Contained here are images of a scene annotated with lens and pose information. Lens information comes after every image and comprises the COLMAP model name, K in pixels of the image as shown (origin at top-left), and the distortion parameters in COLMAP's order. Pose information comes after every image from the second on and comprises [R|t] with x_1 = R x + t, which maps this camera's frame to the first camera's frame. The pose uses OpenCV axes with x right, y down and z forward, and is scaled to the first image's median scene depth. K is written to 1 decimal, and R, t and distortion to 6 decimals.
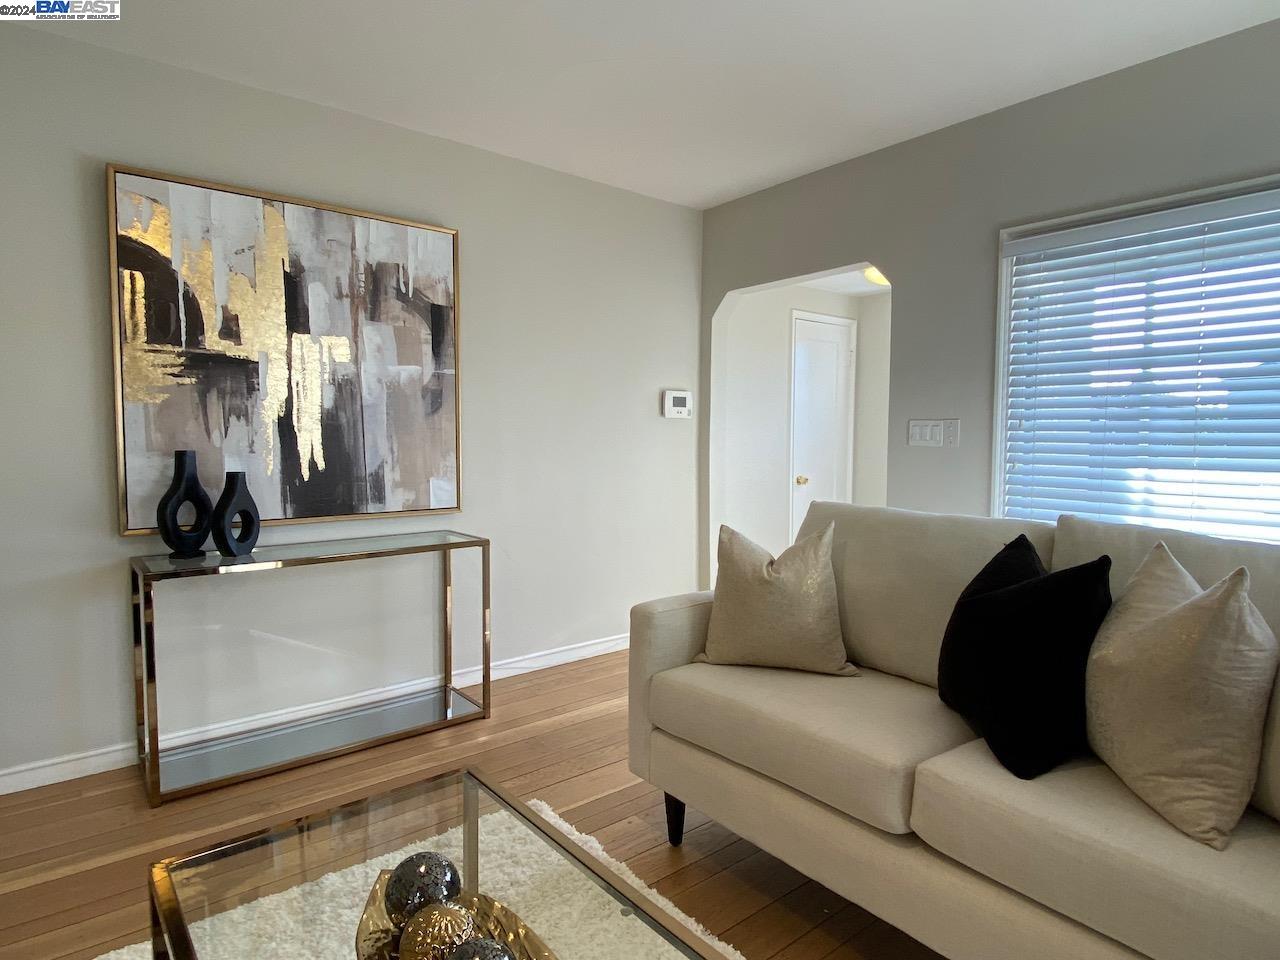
lens RADIAL K [[736.6, 0, 638.1], [0, 736.6, 480.6], [0, 0, 1]] dist [0.041259, -0.040688]
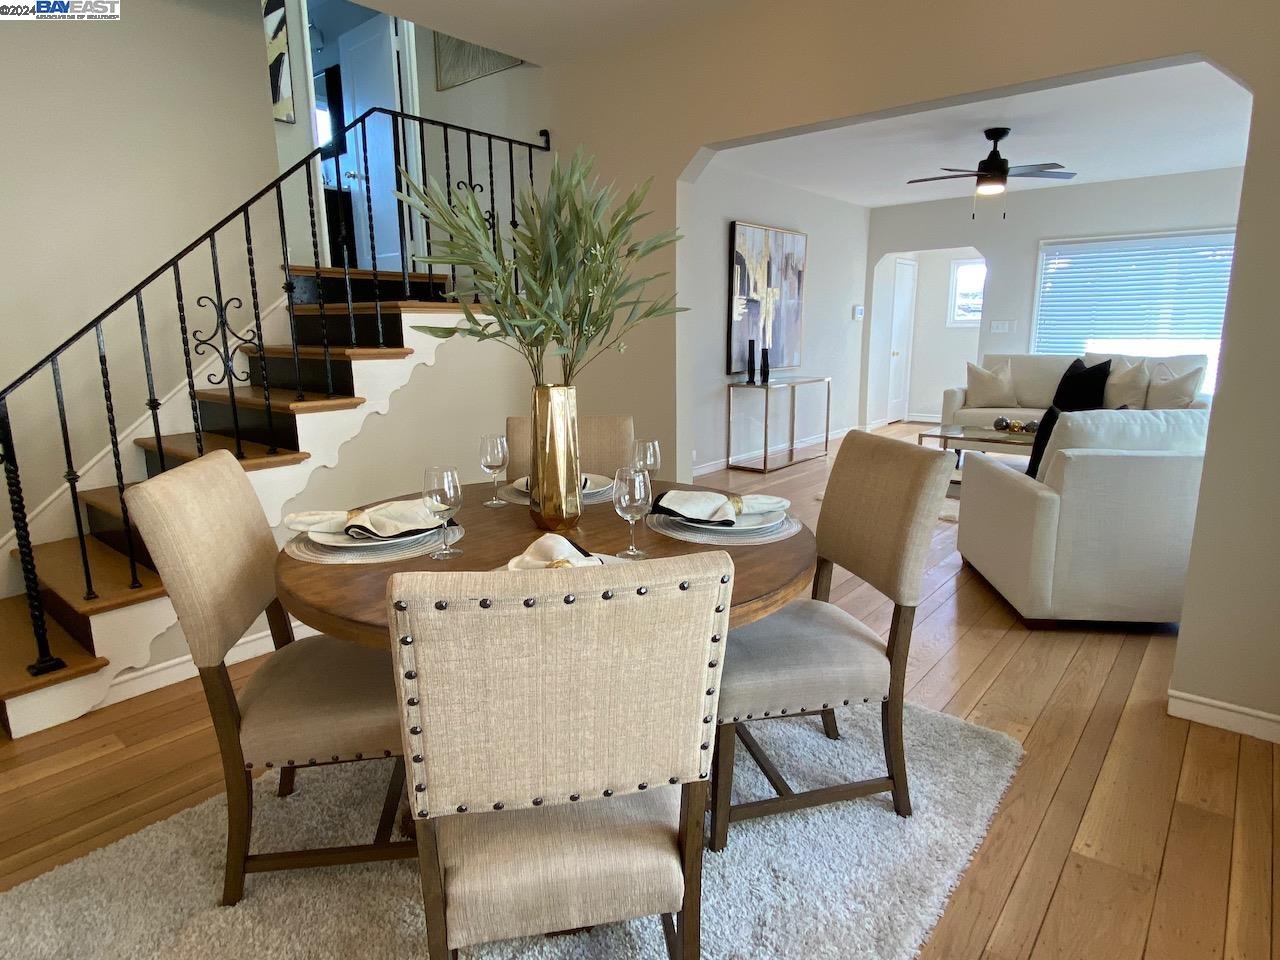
lens RADIAL K [[736.6, 0, 636.1], [0, 736.6, 476.1], [0, 0, 1]] dist [0.041259, -0.040688]
pose [[0.983233, -0.049783, 0.175427, -1.235897], [0.025285, 0.989940, 0.139209, 0.049830], [-0.180593, -0.132439, 0.974601, -1.190036]]
